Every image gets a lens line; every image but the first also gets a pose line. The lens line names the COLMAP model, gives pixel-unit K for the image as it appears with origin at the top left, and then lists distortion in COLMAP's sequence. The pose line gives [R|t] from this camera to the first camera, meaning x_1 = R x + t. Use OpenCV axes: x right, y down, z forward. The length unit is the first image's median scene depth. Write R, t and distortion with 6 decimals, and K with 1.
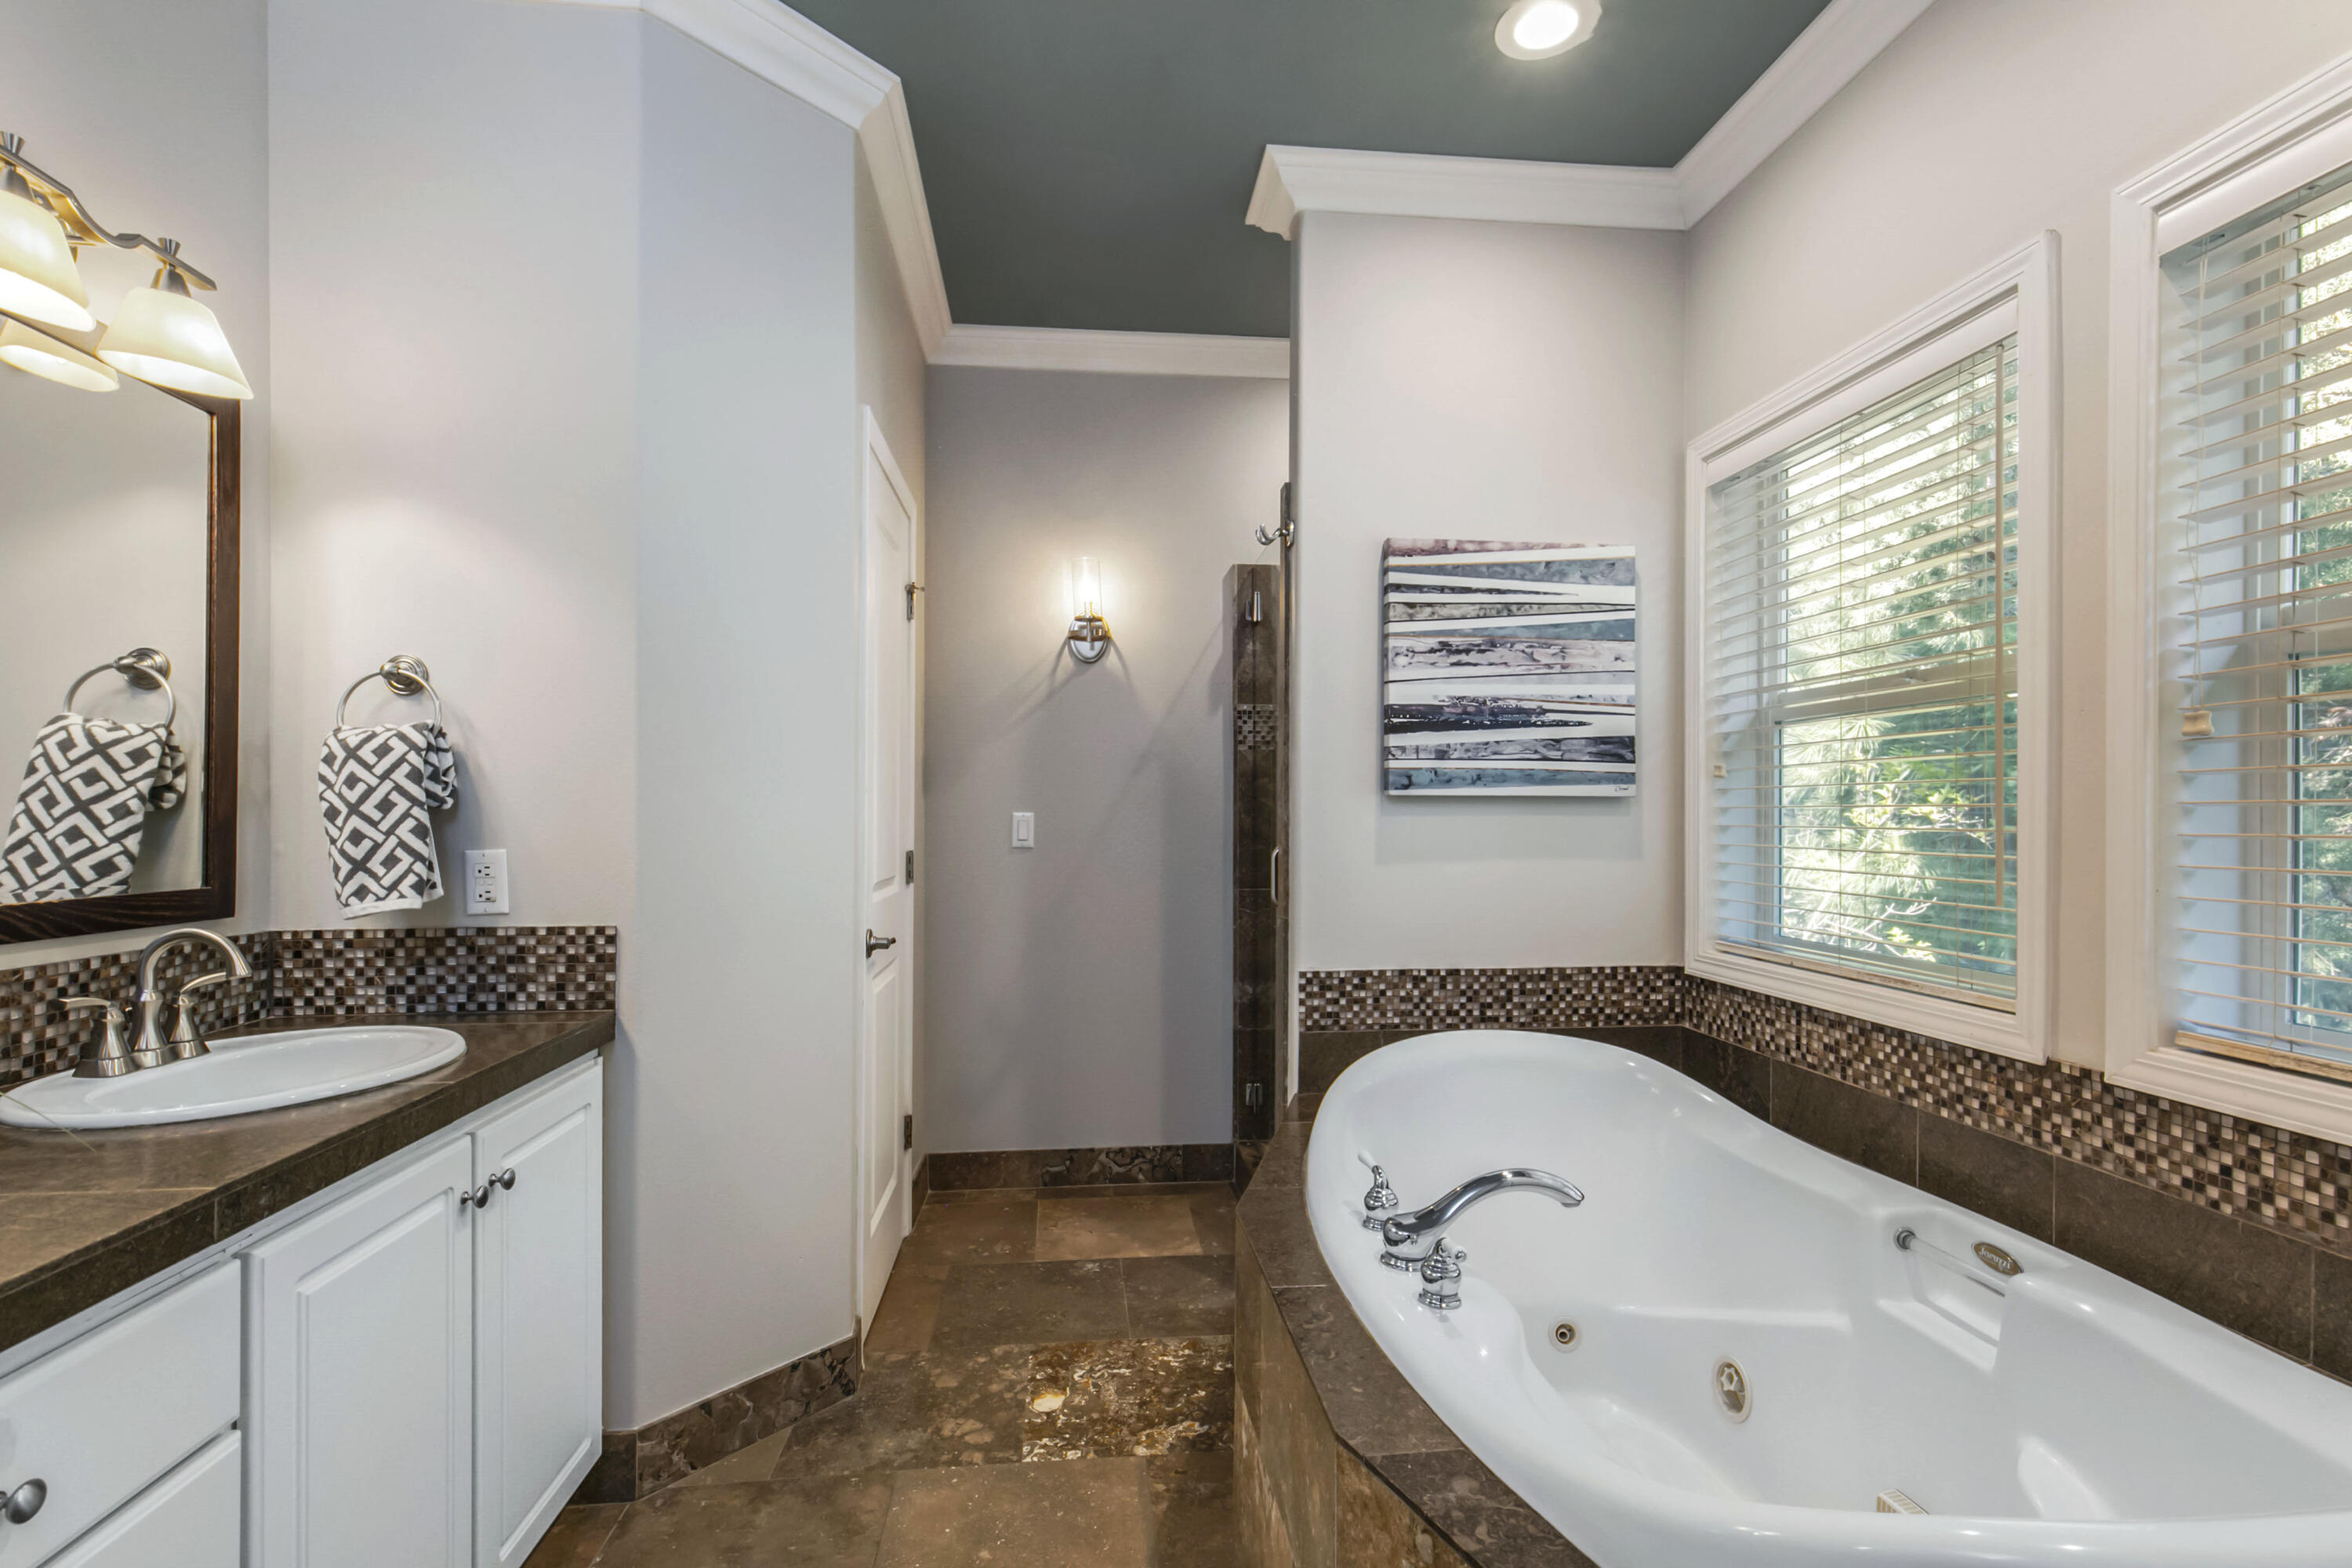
lens RADIAL K [[1110.8, 0, 1176.0], [0, 1110.8, 784.0], [0, 0, 1]] dist [0.000963, 0.000160]
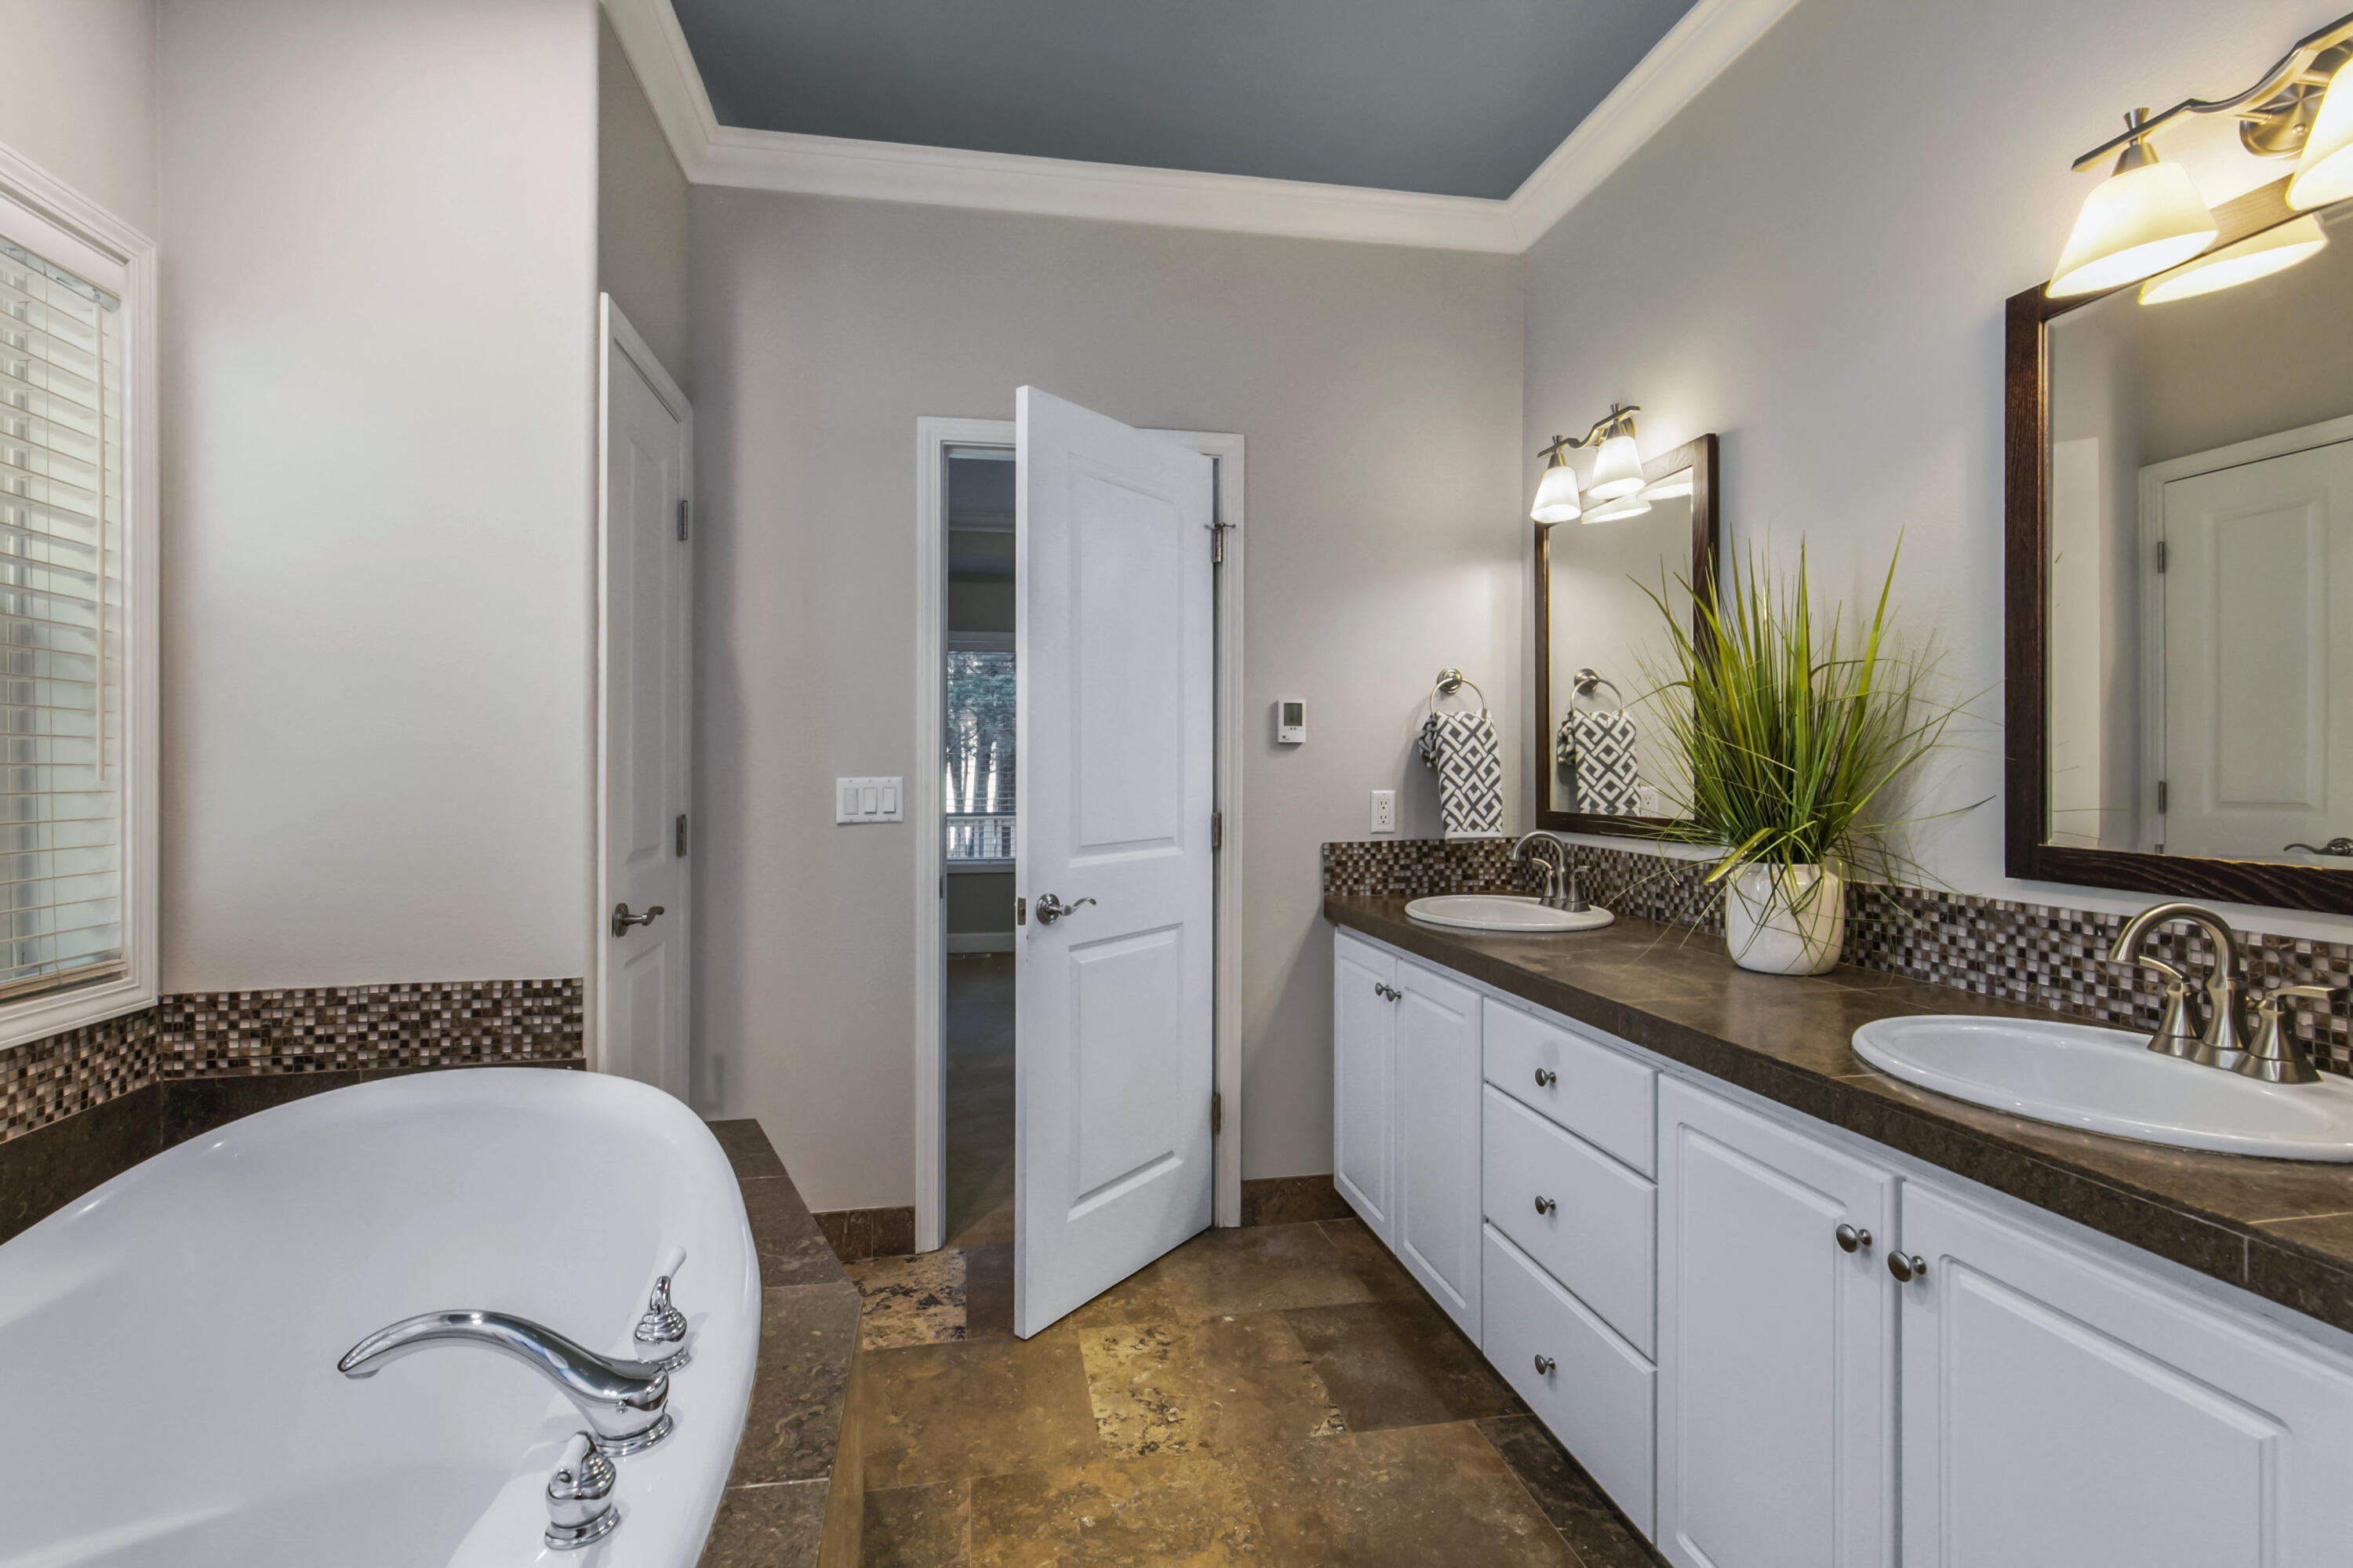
lens RADIAL K [[1111.3, 0, 1176.5], [0, 1111.3, 784.0], [0, 0, 1]] dist [0.000963, 0.000160]
pose [[-0.995458, 0.002969, -0.095159, -0.063689], [0.005085, 0.999745, -0.021999, 0.059124], [0.095070, -0.022383, -0.995219, 1.874945]]
